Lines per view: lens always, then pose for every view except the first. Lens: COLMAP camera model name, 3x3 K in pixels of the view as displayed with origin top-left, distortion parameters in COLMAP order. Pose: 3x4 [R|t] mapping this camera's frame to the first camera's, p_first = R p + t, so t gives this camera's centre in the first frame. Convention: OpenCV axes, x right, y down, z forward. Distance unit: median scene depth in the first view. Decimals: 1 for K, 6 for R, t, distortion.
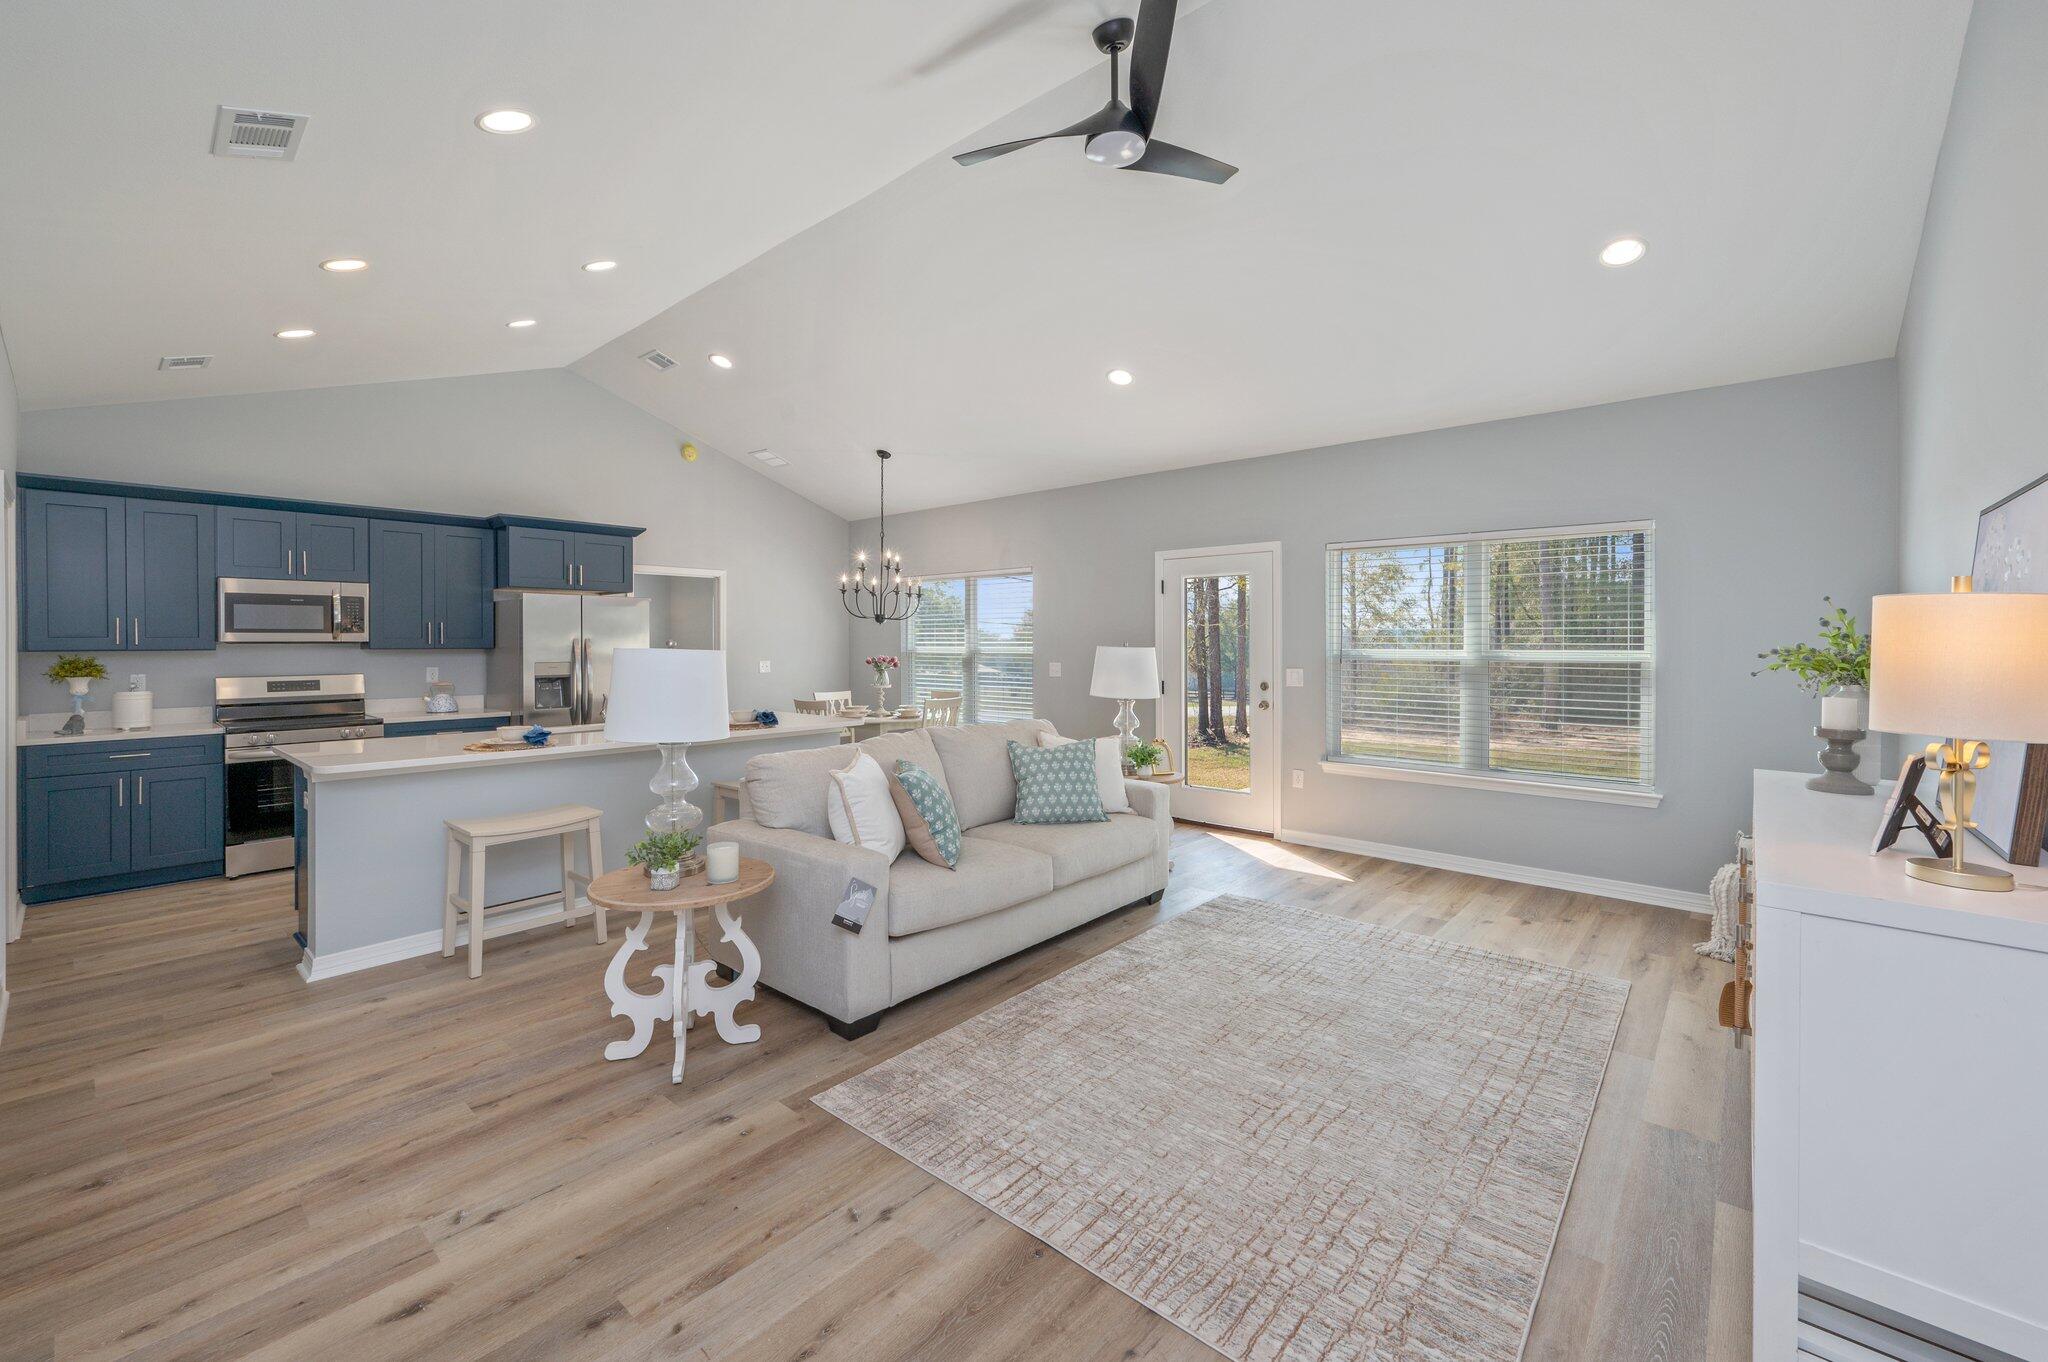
lens RADIAL K [[828.7, 0, 1027.9], [0, 828.7, 651.3], [0, 0, 1]] dist [-0.000793, -0.000122]
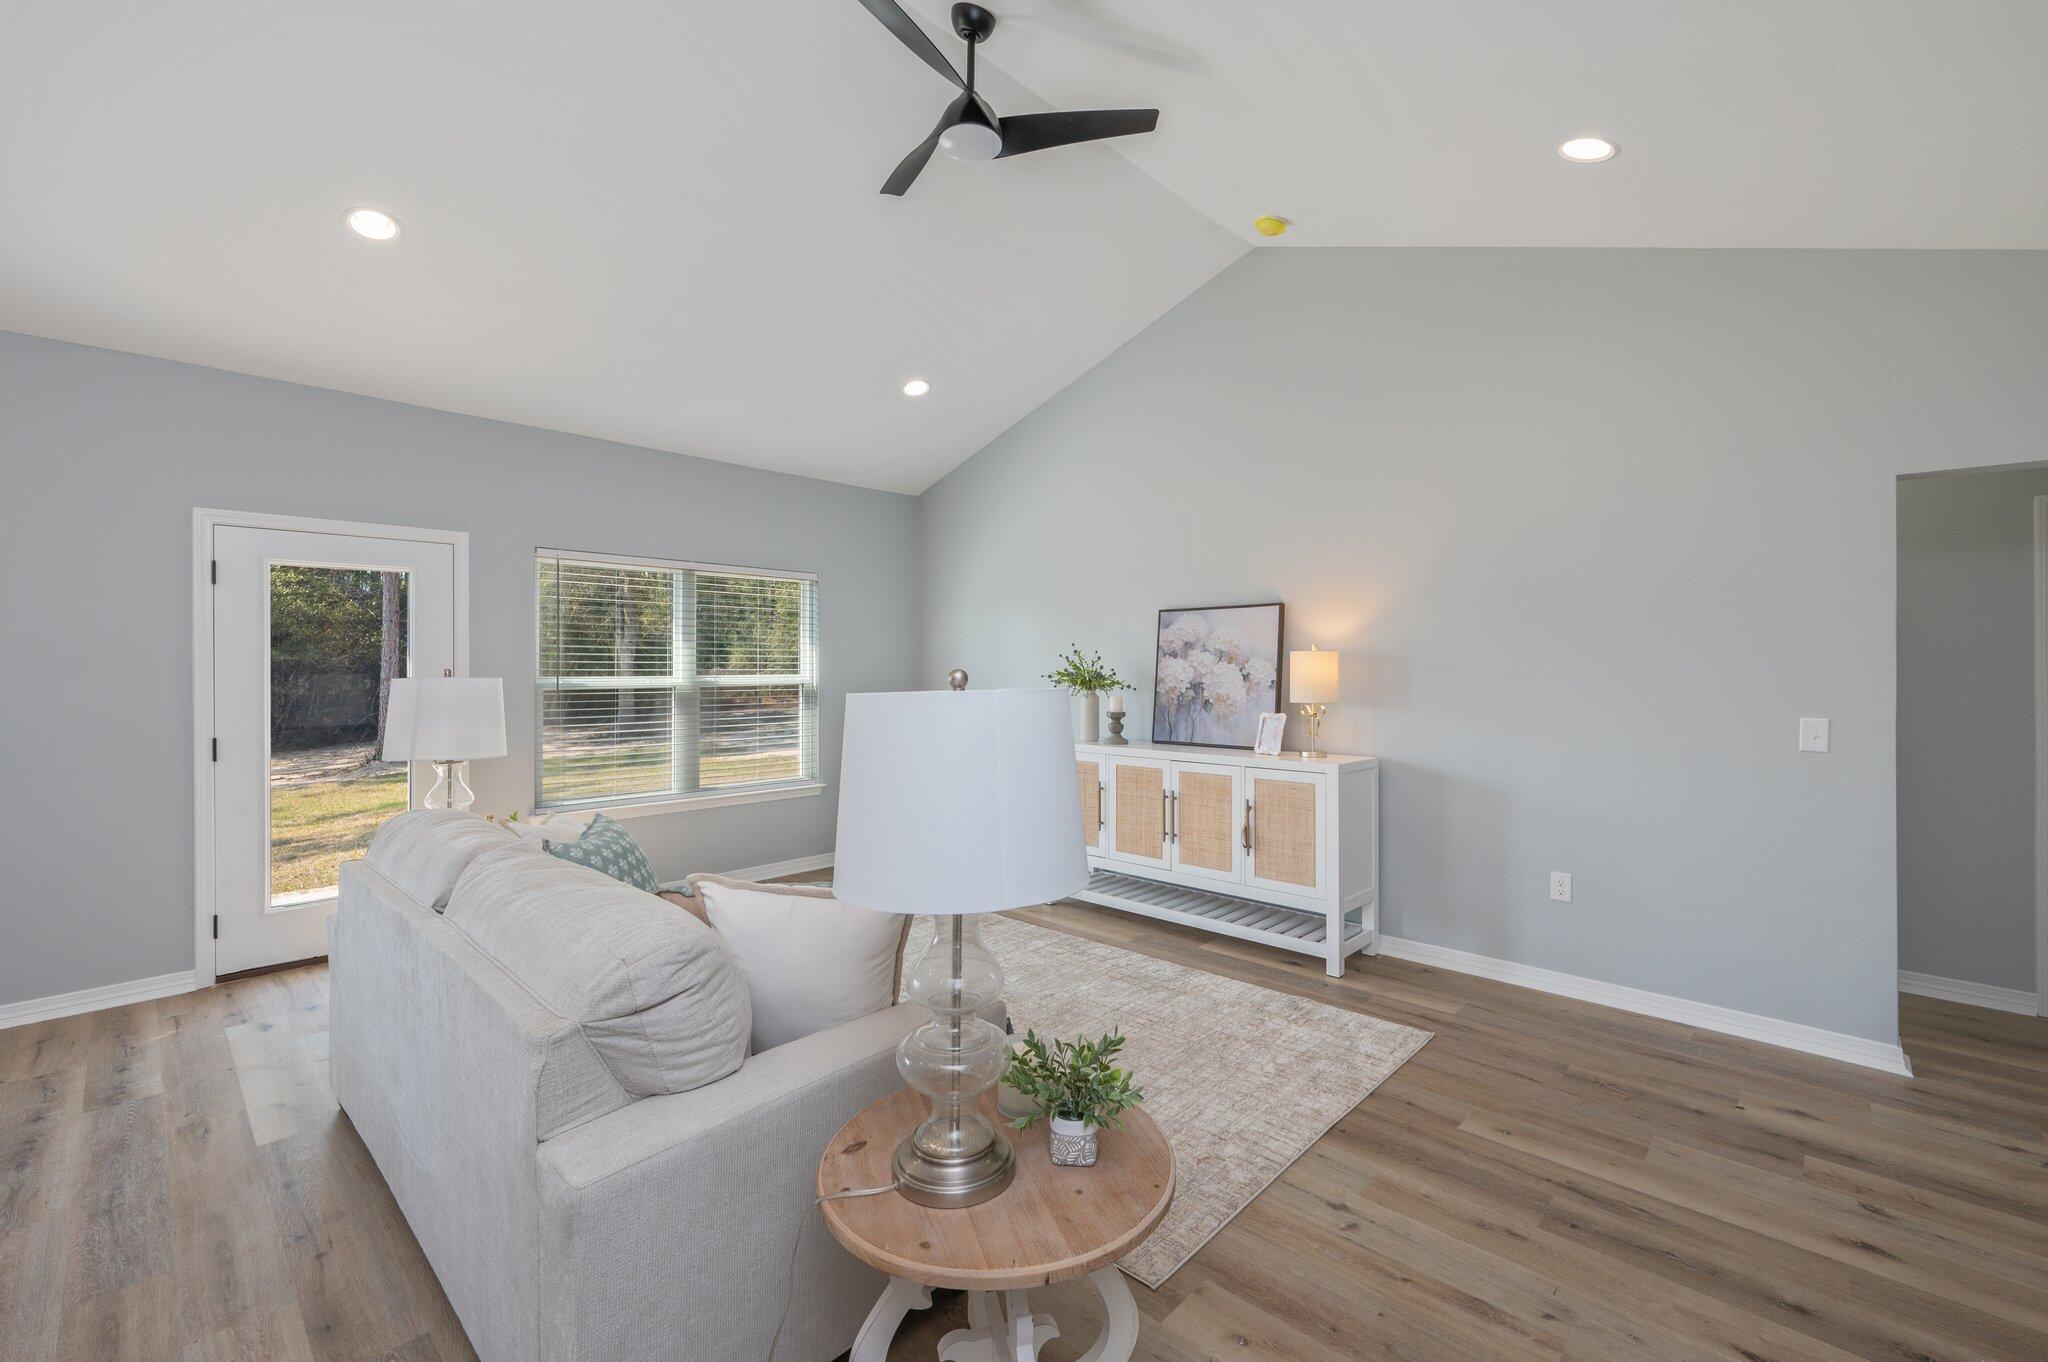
lens RADIAL K [[863.6, 0, 1035.1], [0, 863.6, 665.8], [0, 0, 1]] dist [-0.000126, 0.000226]
pose [[0.040542, 0.000178, 0.999178, -0.539829], [0.011898, 0.999929, -0.000661, -0.008683], [-0.999107, 0.011915, 0.040537, 0.555559]]
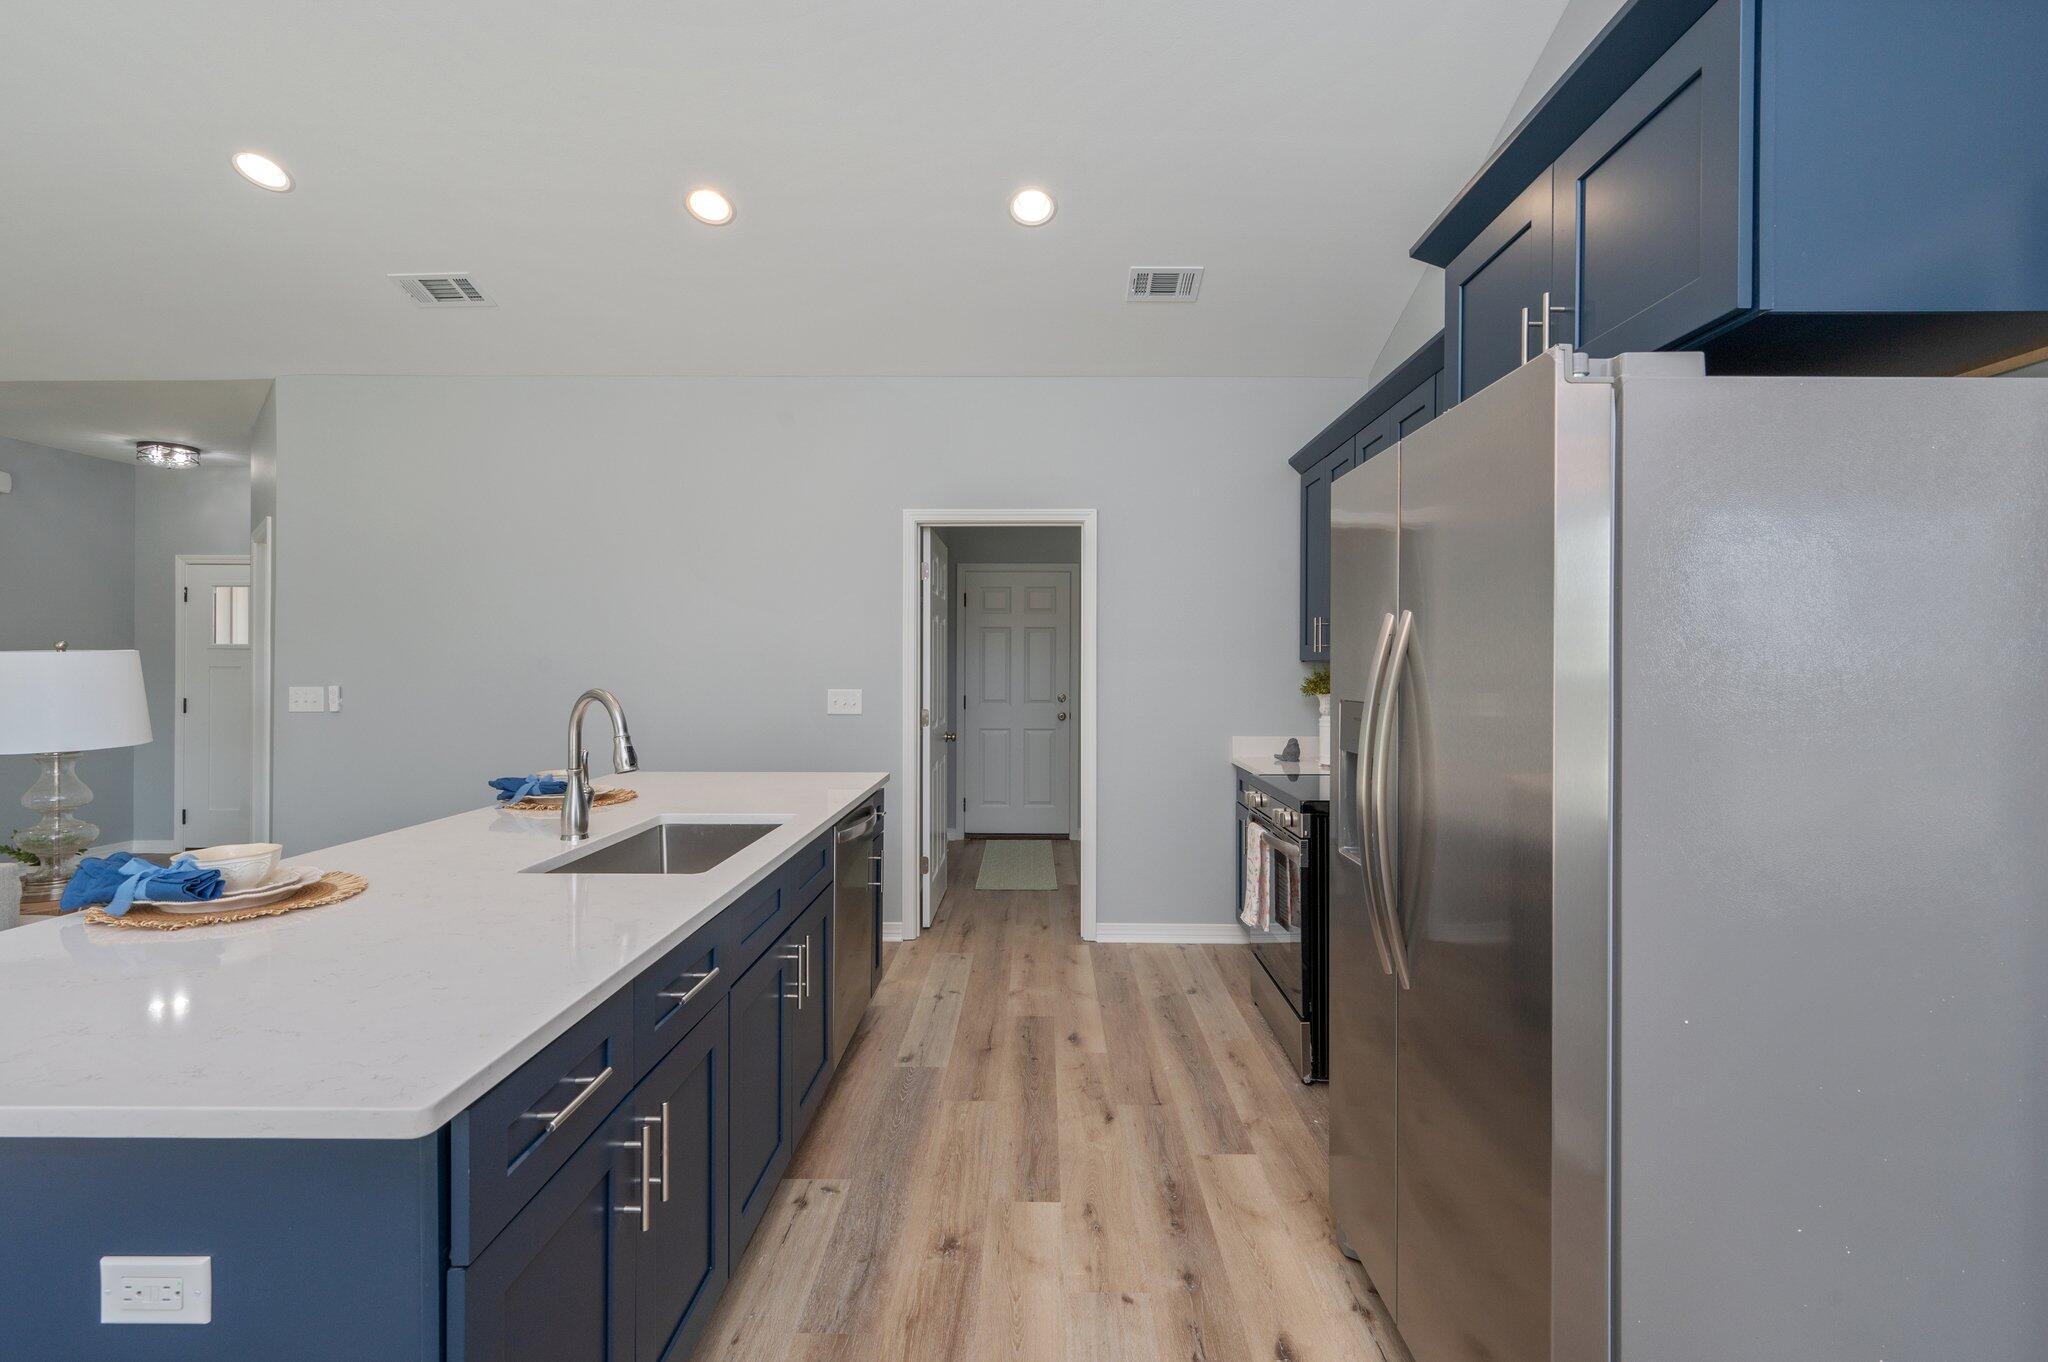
lens RADIAL K [[904.9, 0, 1029.3], [0, 904.9, 668.9], [0, 0, 1]] dist [-0.000482, -0.000180]
pose [[-0.762721, 0.001673, -0.646726, -0.353588], [-0.007633, 0.999904, 0.011589, -0.000804], [0.646683, 0.013776, -0.762635, 1.451995]]
